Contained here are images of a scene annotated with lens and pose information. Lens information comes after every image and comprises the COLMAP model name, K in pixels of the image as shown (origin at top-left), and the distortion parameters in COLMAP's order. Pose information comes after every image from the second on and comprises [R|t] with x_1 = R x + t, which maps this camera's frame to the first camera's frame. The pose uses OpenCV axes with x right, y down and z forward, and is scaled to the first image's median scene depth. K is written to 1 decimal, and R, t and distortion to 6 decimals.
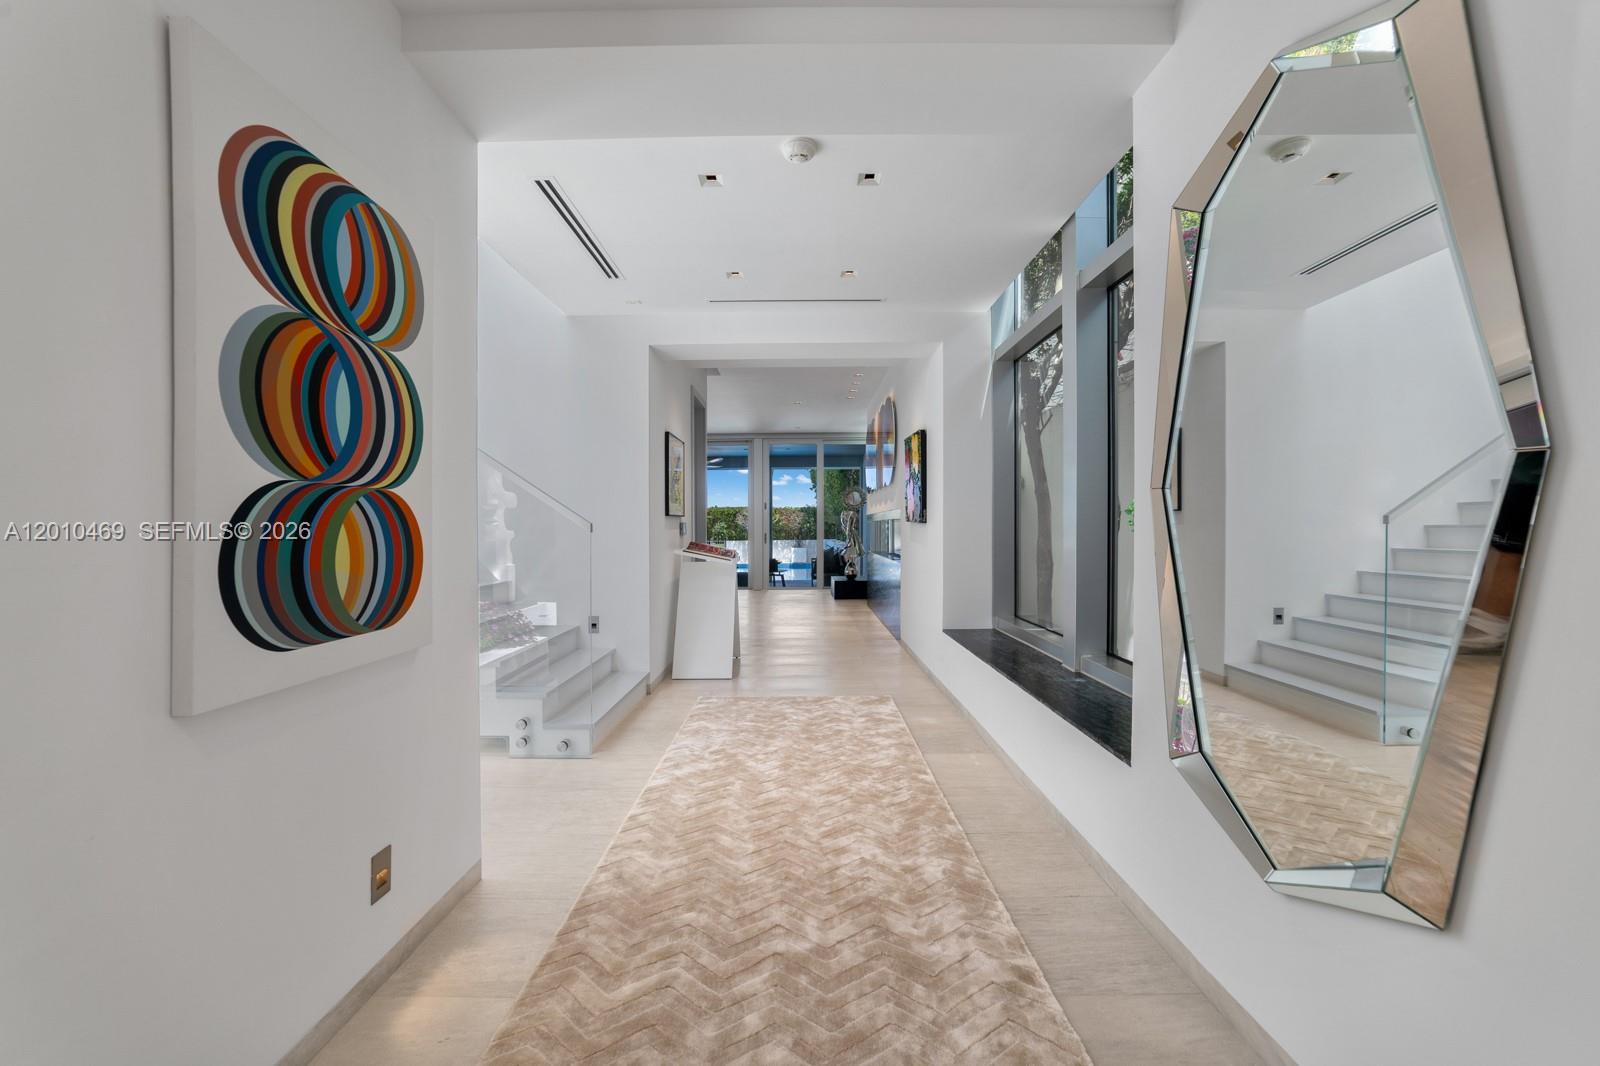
lens RADIAL K [[638.4, 0, 797.7], [0, 638.4, 534.6], [0, 0, 1]] dist [-0.021896, 0.000753]
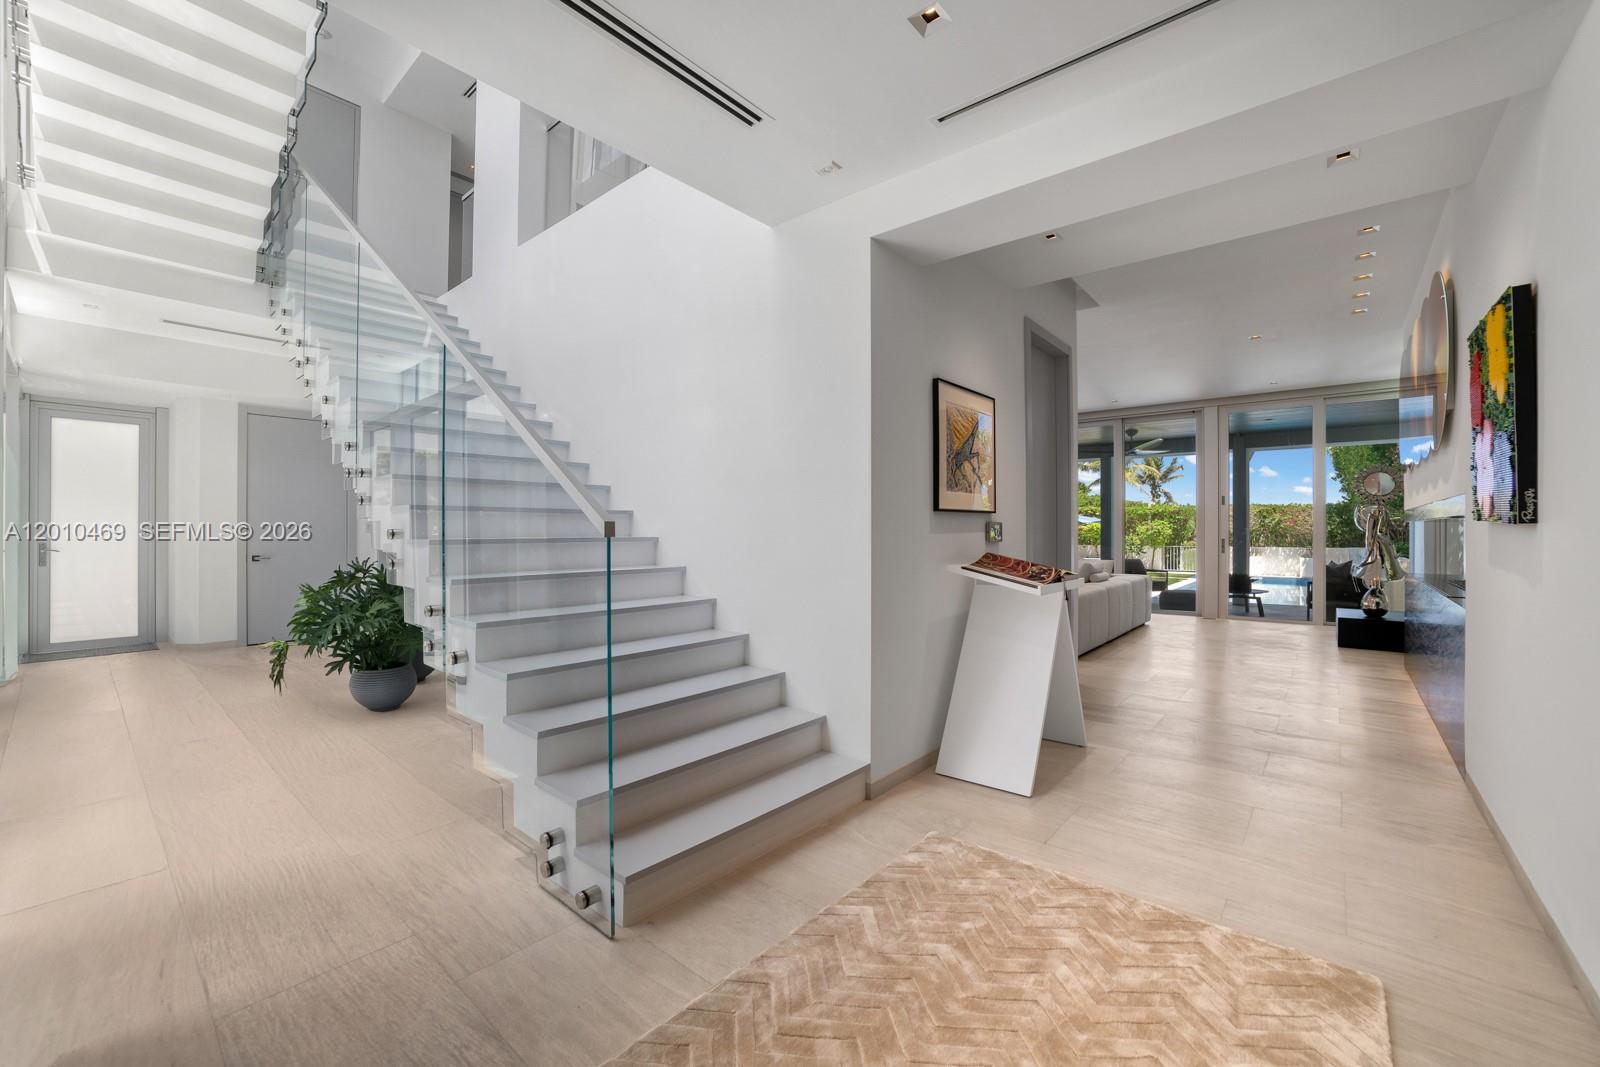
lens RADIAL K [[638.4, 0, 795.6], [0, 638.4, 532.3], [0, 0, 1]] dist [-0.021896, 0.000753]
pose [[0.767742, 0.006738, -0.640724, 0.045726], [-0.011021, 0.999936, -0.002690, -0.003328], [0.640665, 0.009127, 0.767767, 0.196485]]
